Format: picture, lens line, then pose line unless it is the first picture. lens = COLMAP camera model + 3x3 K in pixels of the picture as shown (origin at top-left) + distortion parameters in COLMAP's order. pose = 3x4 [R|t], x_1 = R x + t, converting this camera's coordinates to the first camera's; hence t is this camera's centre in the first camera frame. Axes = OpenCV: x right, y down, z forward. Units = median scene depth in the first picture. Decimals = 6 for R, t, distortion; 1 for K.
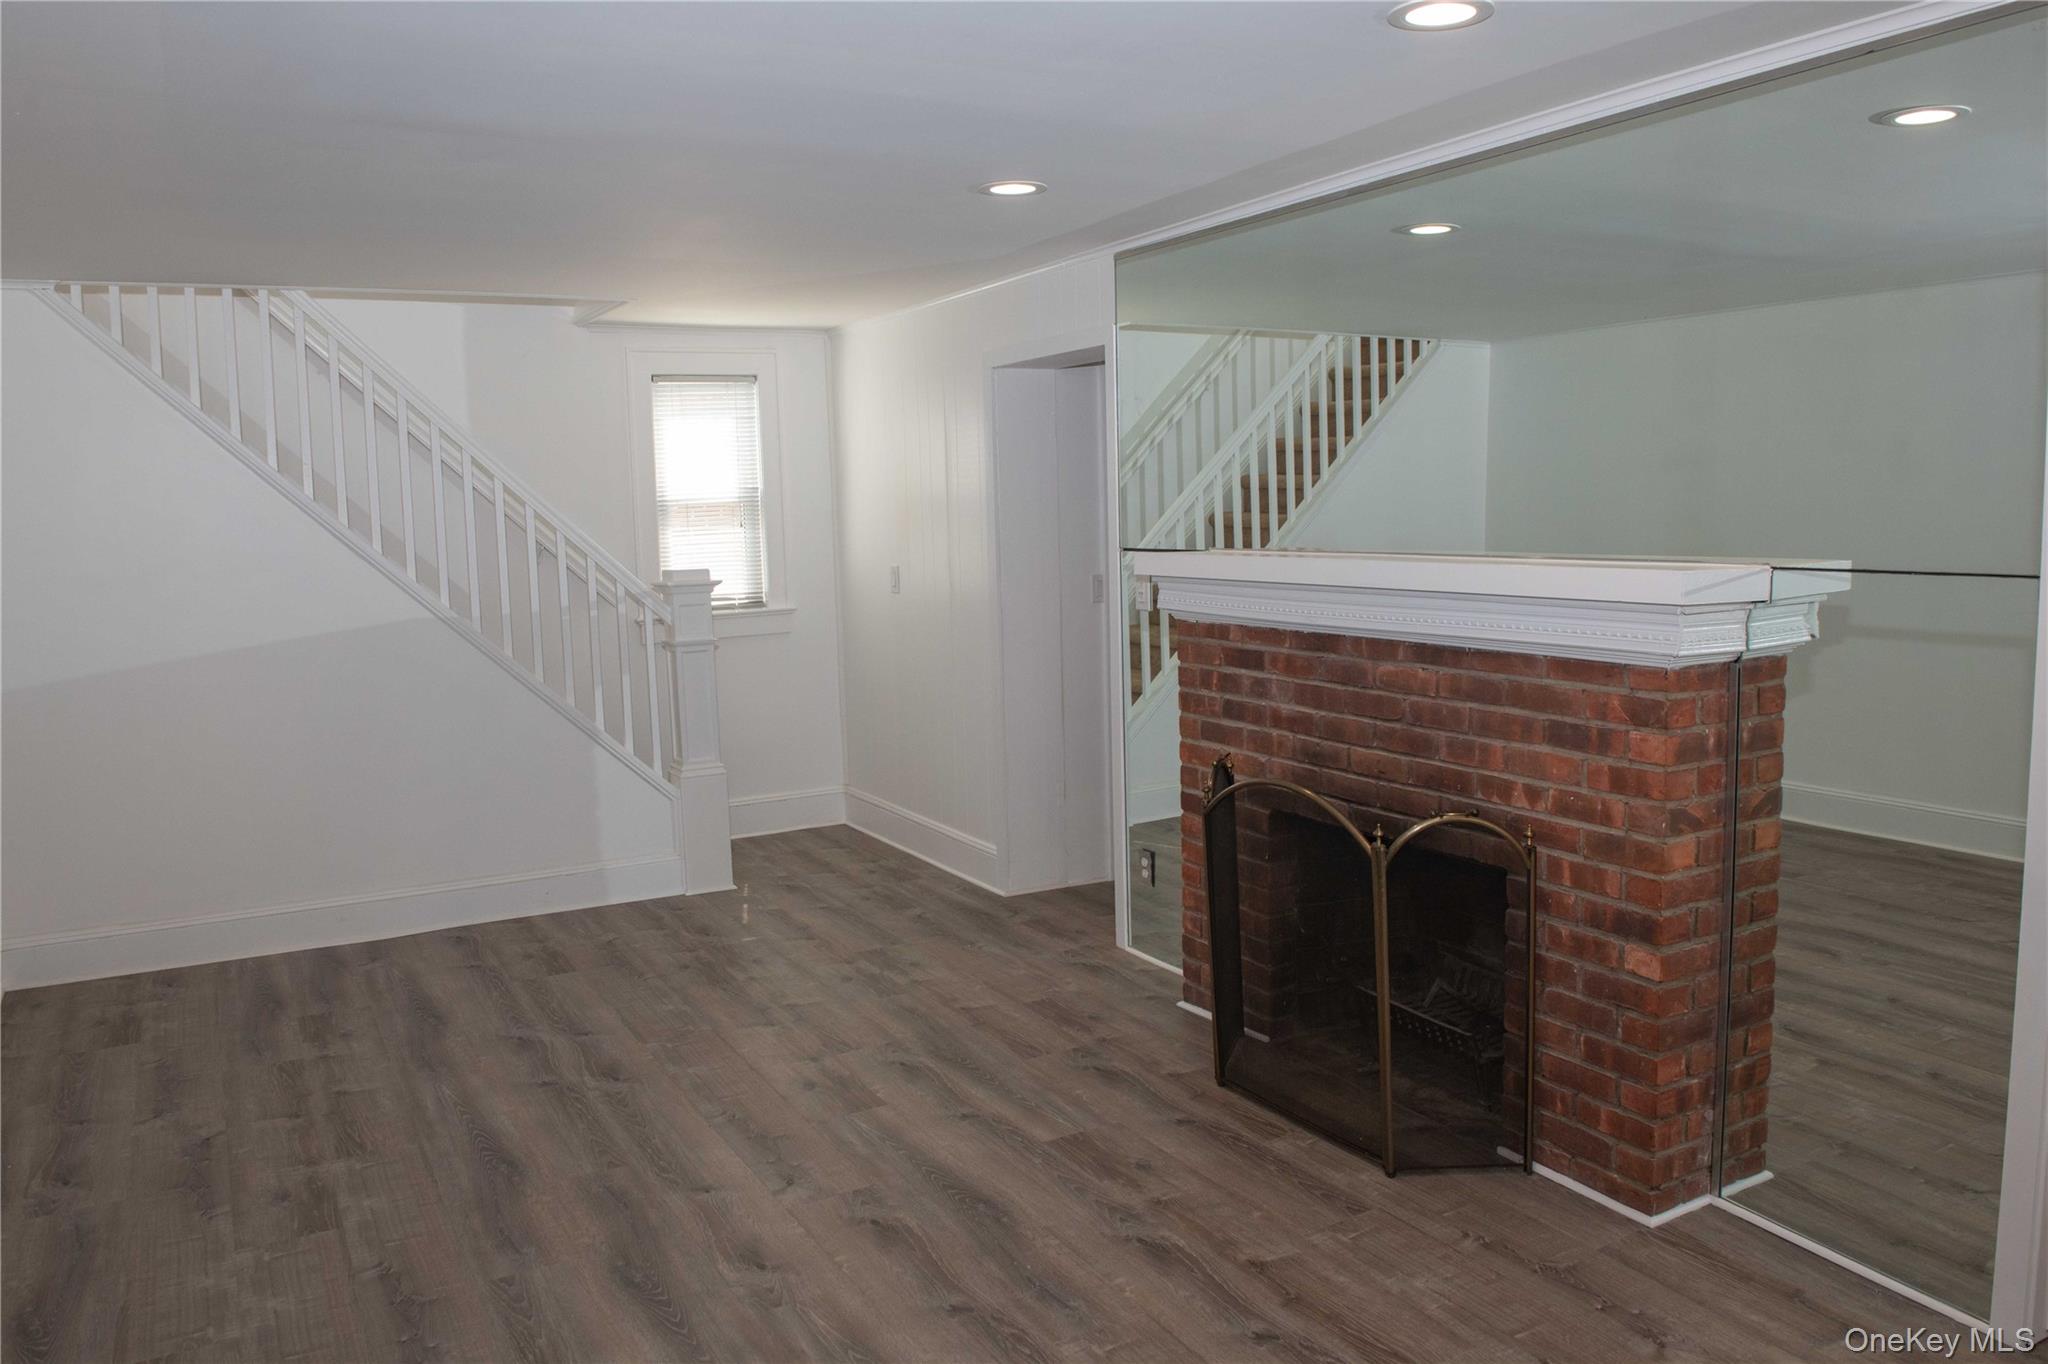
lens RADIAL K [[1474.1, 0, 1041.5], [0, 1474.1, 667.9], [0, 0, 1]] dist [-0.046227, -0.009909]
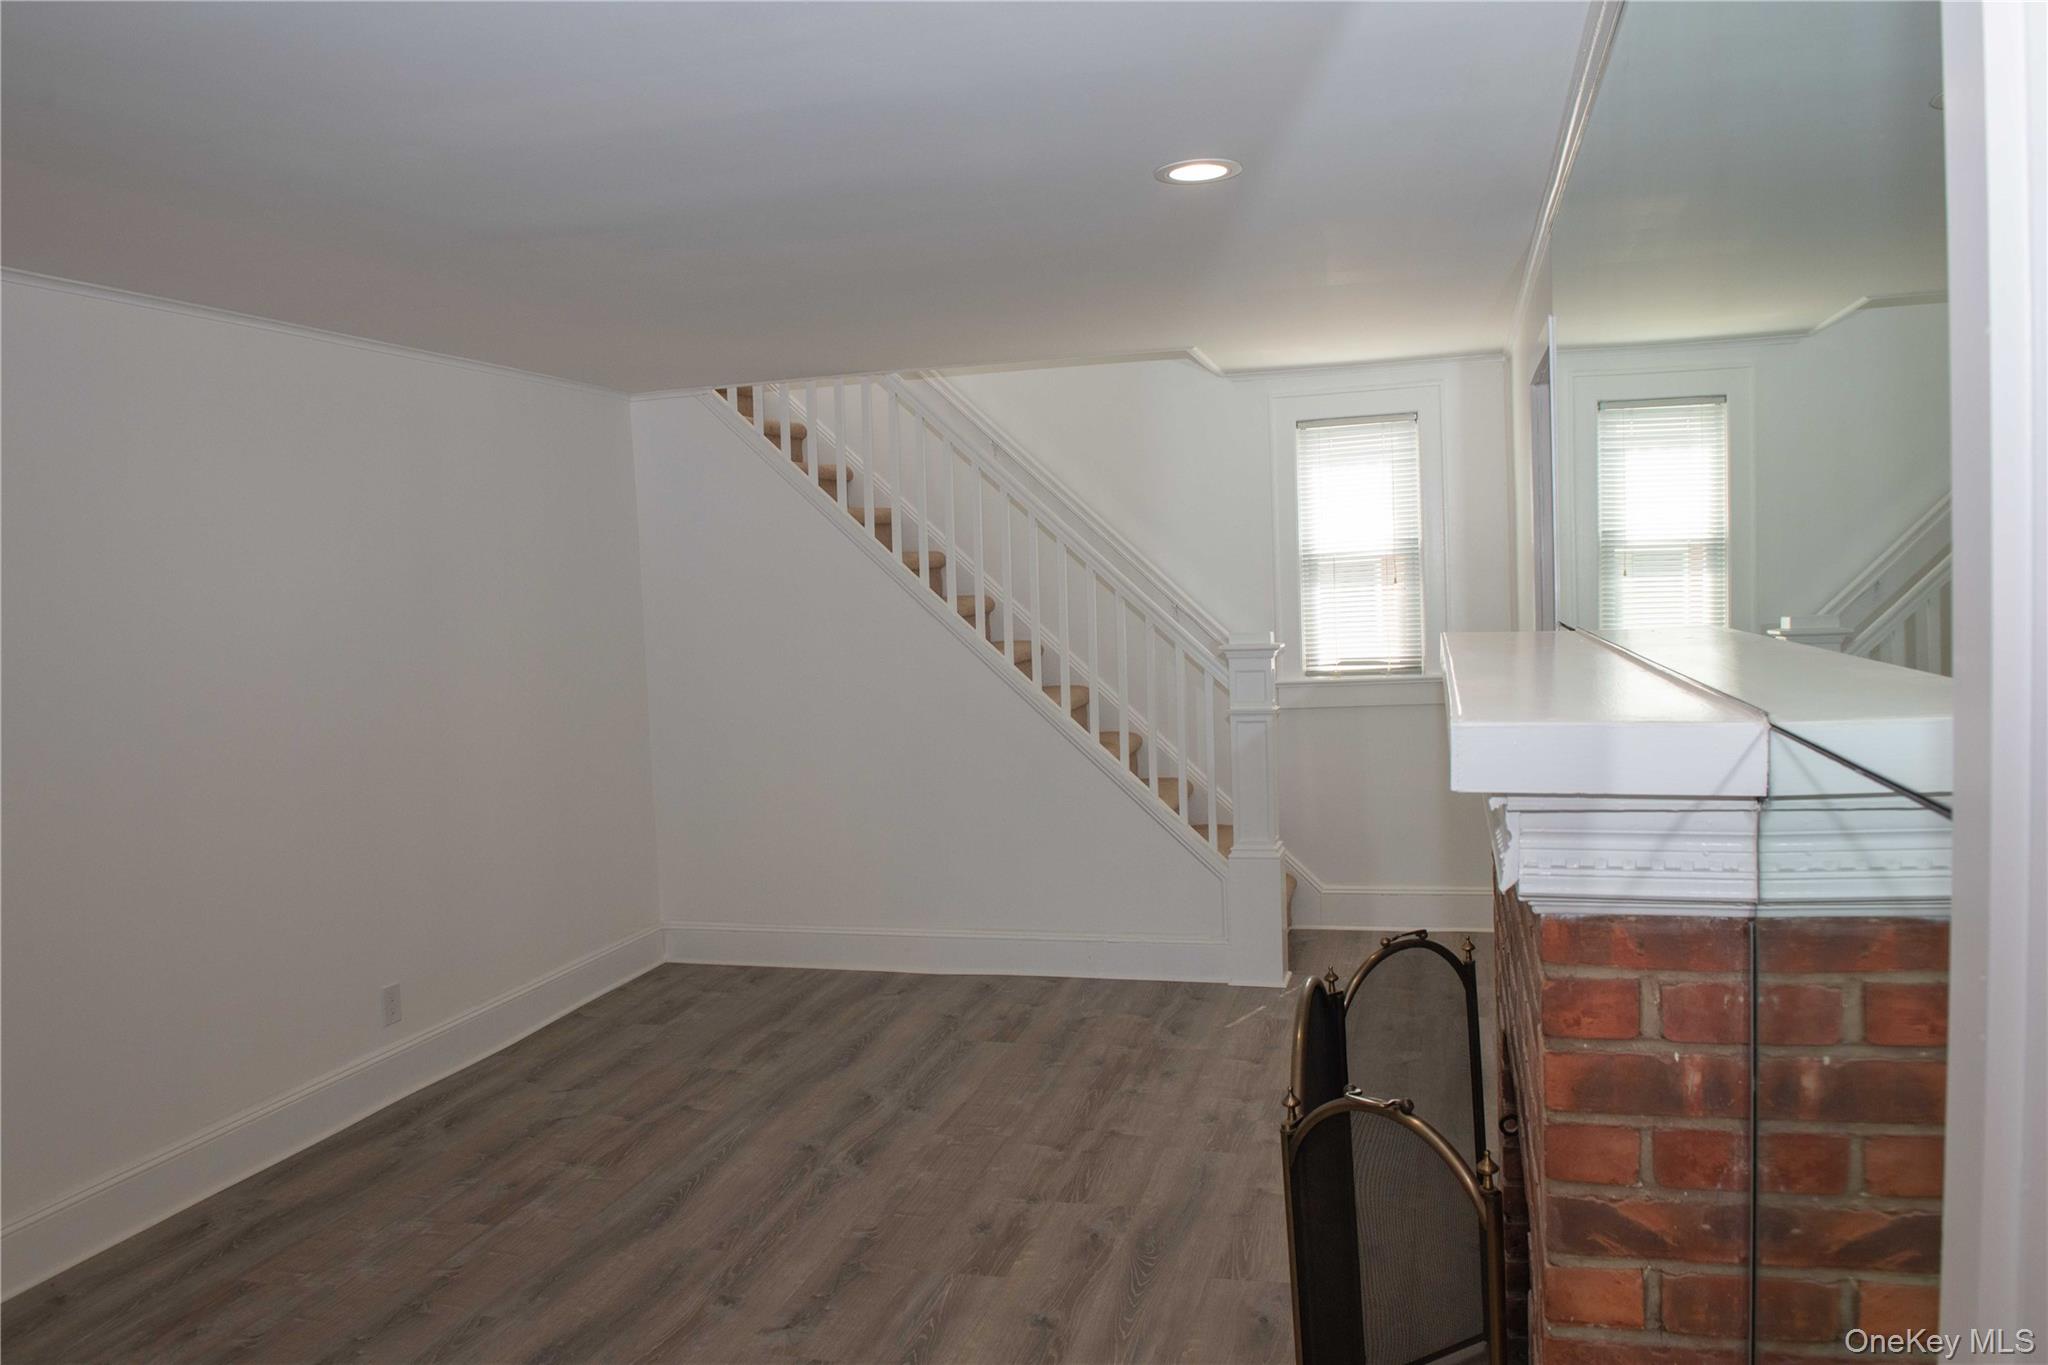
lens RADIAL K [[1474.1, 0, 1032.5], [0, 1474.1, 688.5], [0, 0, 1]] dist [-0.046227, -0.009909]
pose [[0.718347, 0.049101, -0.693950, 0.453207], [-0.058670, 0.998228, 0.009899, -0.049472], [0.693206, 0.033603, 0.719955, 0.368597]]
